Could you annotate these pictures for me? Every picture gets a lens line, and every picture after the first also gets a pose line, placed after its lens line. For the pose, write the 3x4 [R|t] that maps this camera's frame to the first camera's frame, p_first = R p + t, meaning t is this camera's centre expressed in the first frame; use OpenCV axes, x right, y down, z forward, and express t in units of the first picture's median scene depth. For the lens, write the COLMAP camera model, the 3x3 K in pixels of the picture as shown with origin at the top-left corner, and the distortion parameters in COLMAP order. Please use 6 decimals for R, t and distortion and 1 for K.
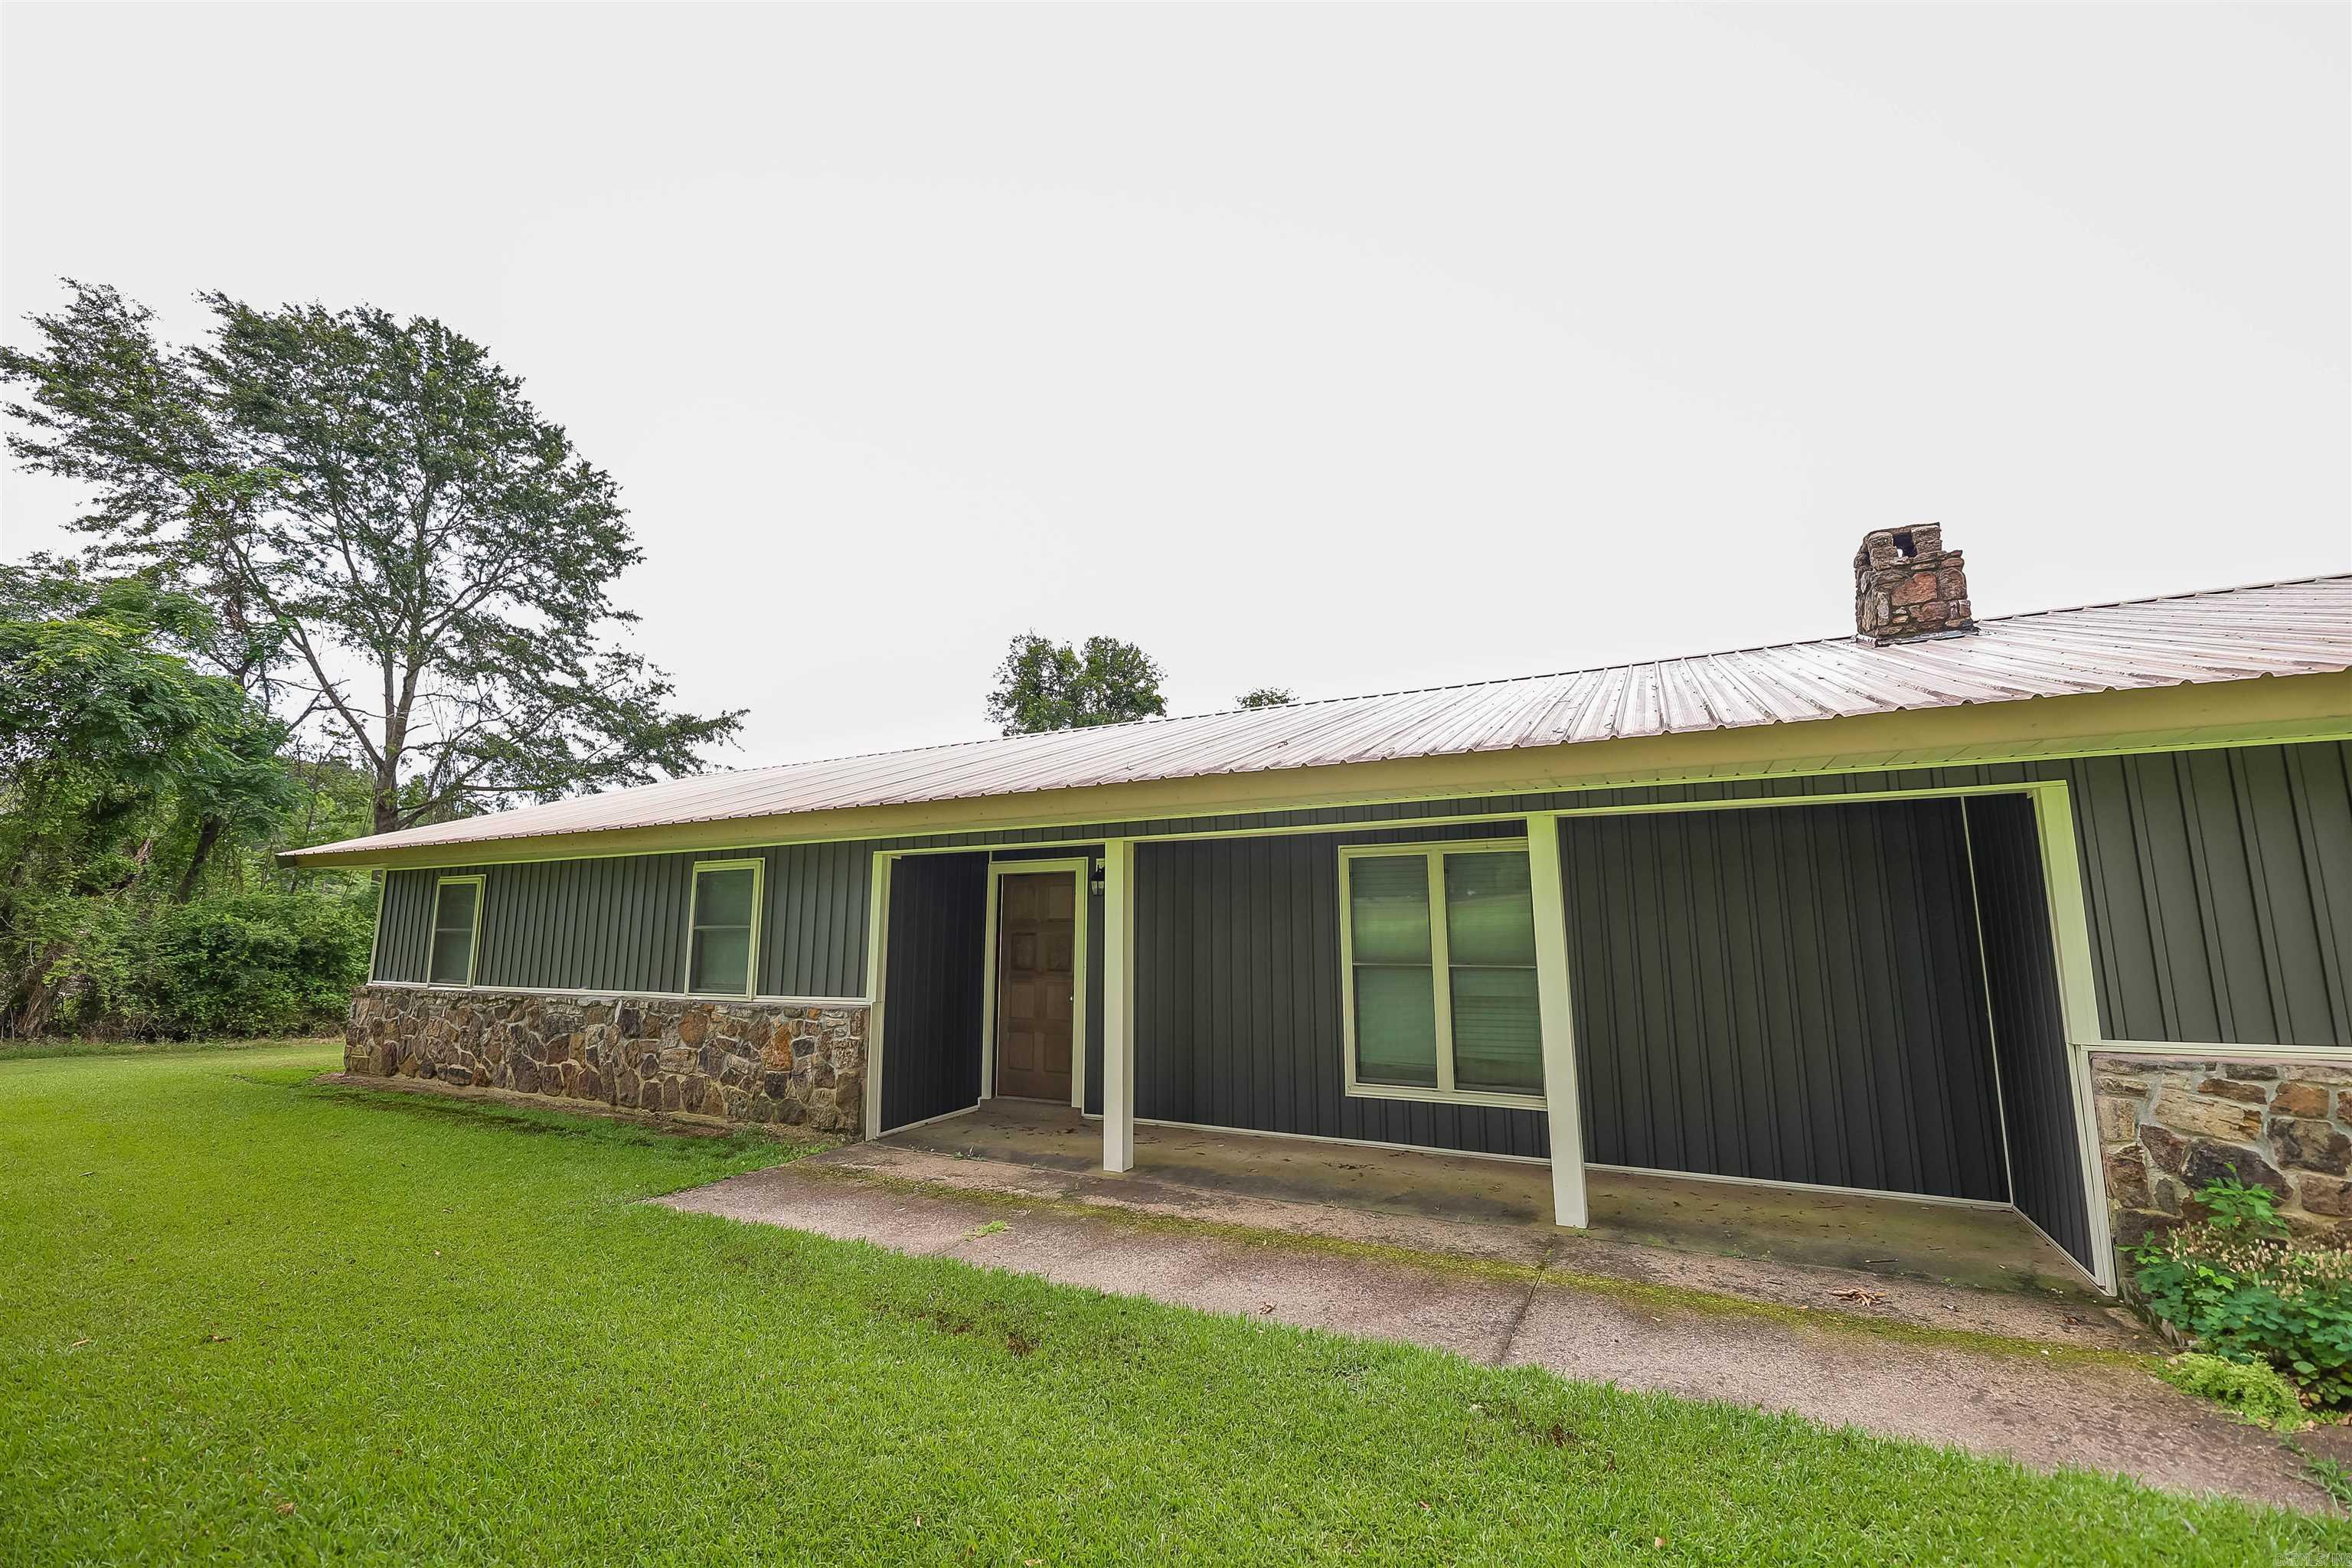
lens RADIAL K [[947.9, 0, 1179.6], [0, 947.9, 786.3], [0, 0, 1]] dist [-0.001178, -0.001499]
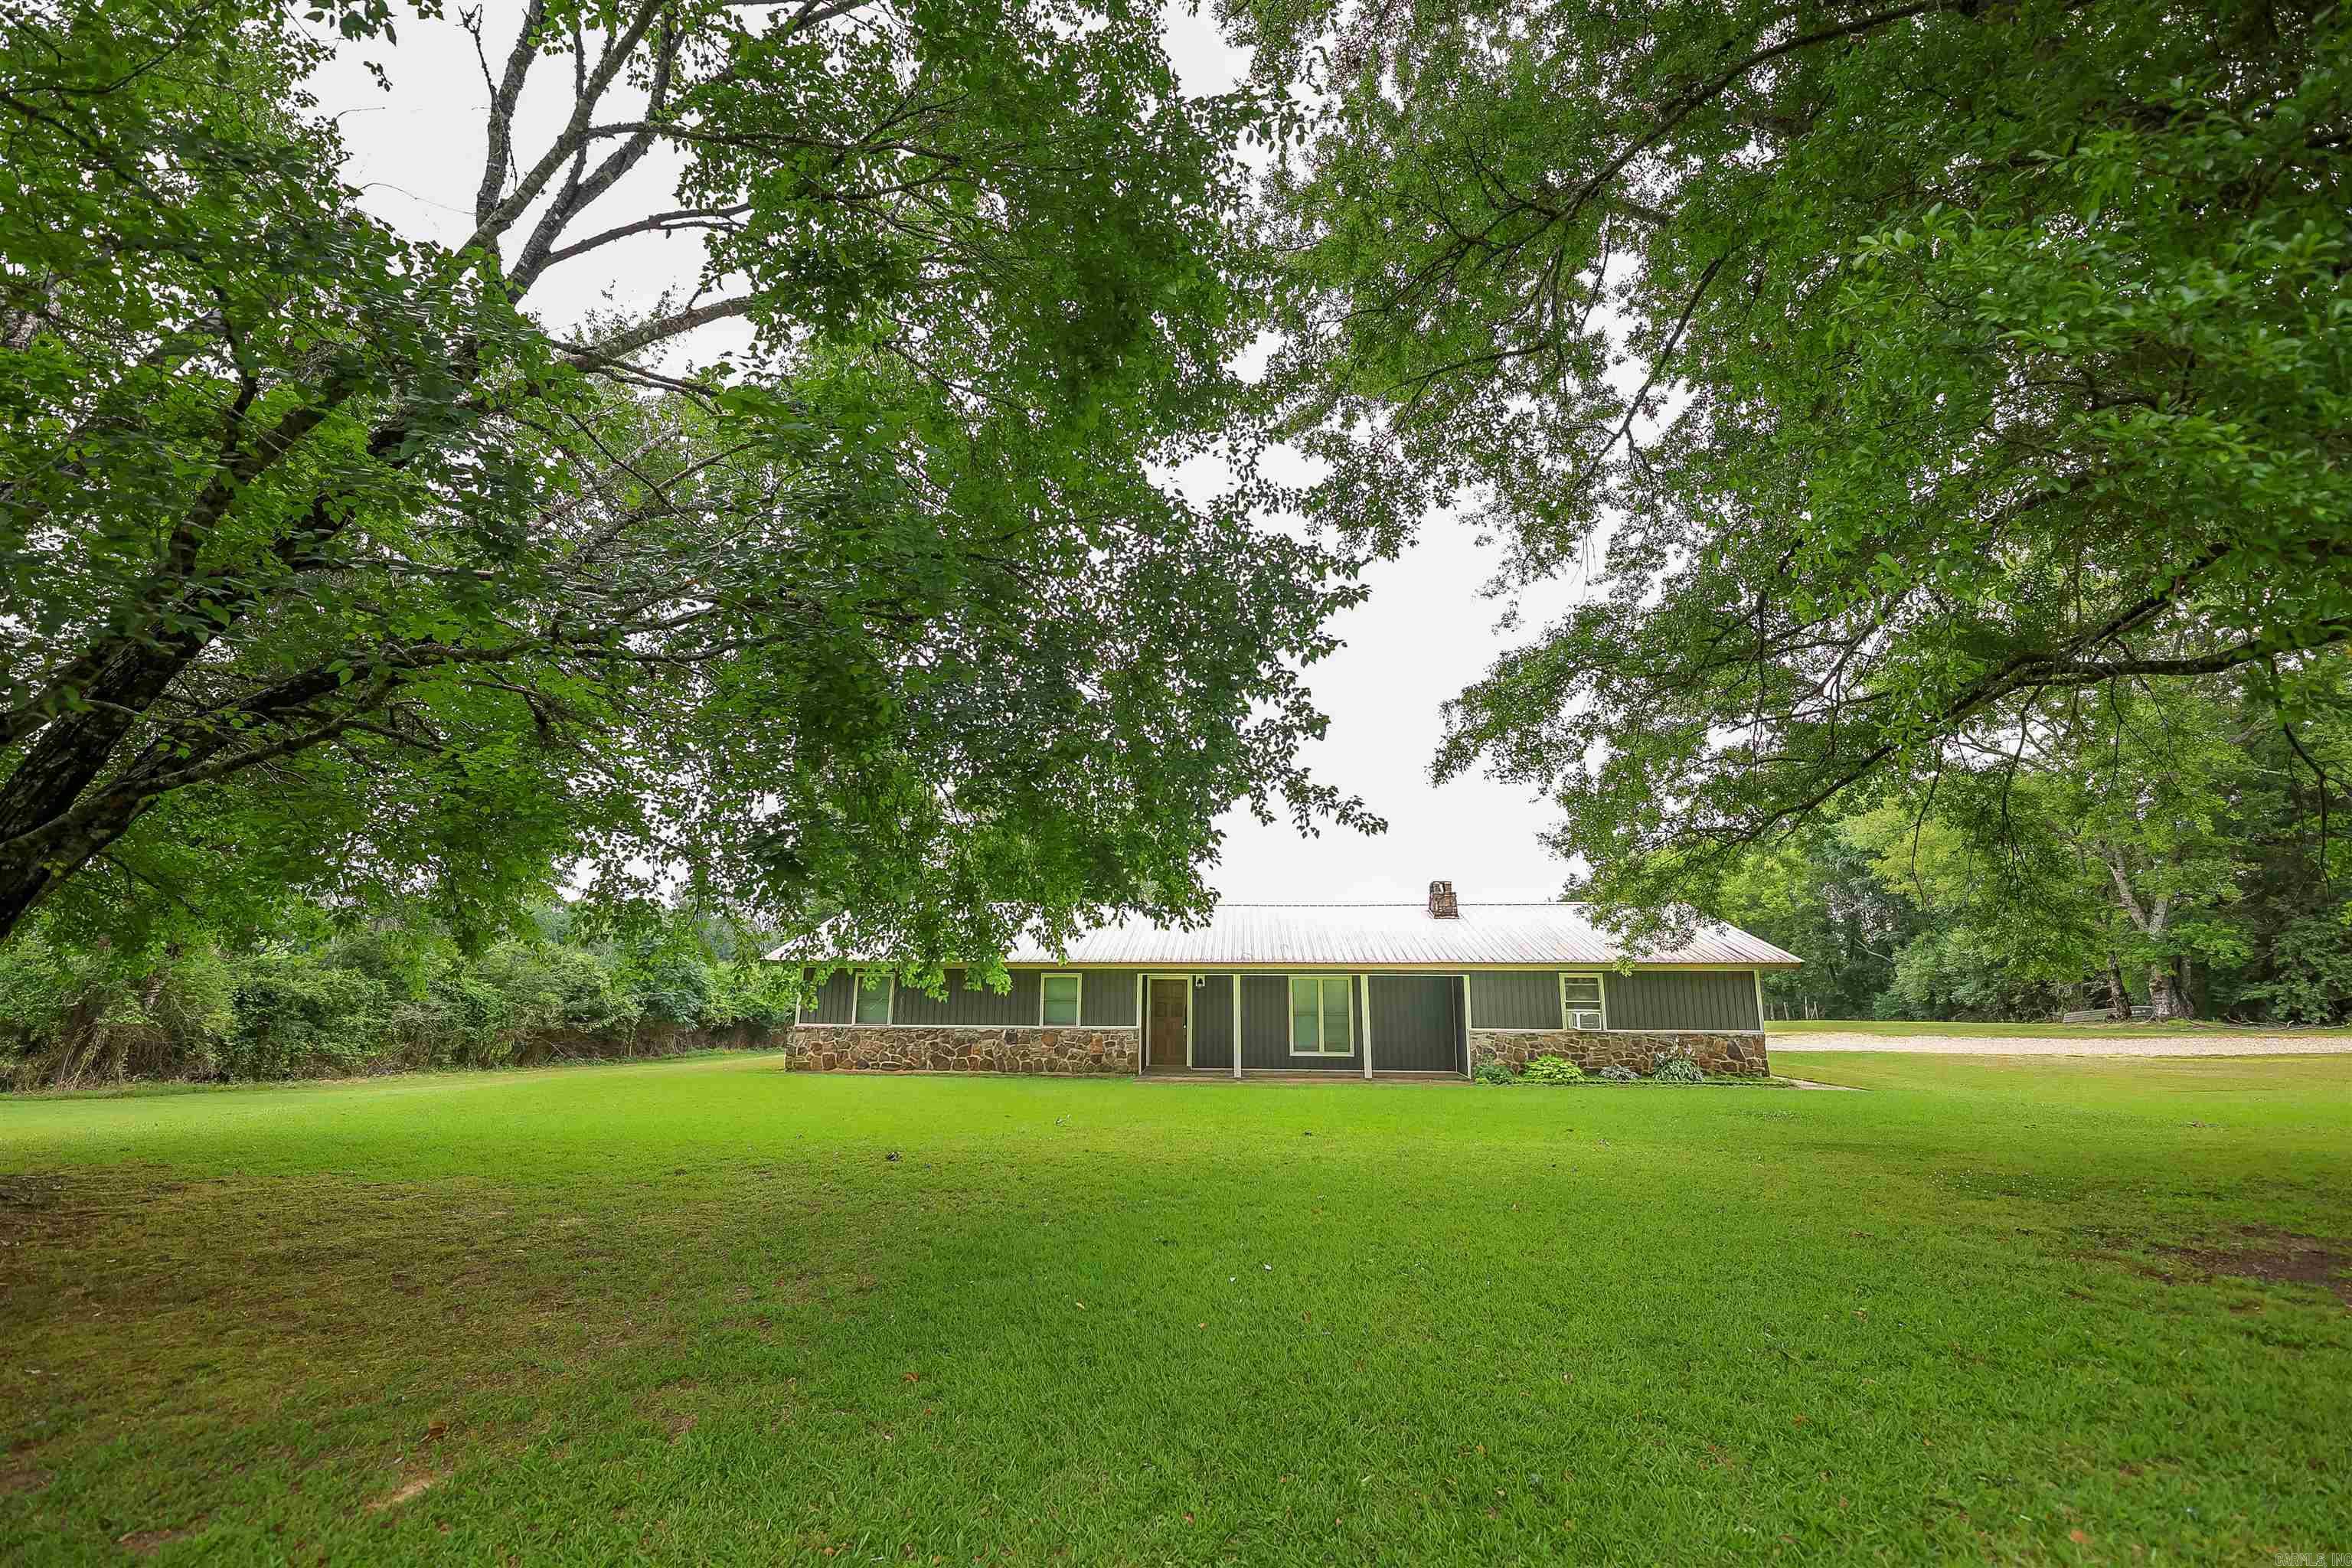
lens RADIAL K [[947.9, 0, 1175.0], [0, 947.9, 786.4], [0, 0, 1]] dist [-0.001178, -0.001499]
pose [[0.922631, 0.090526, 0.374910, -1.246683], [-0.068989, 0.995123, -0.070505, -0.275136], [-0.379464, 0.039186, 0.924376, -1.562657]]
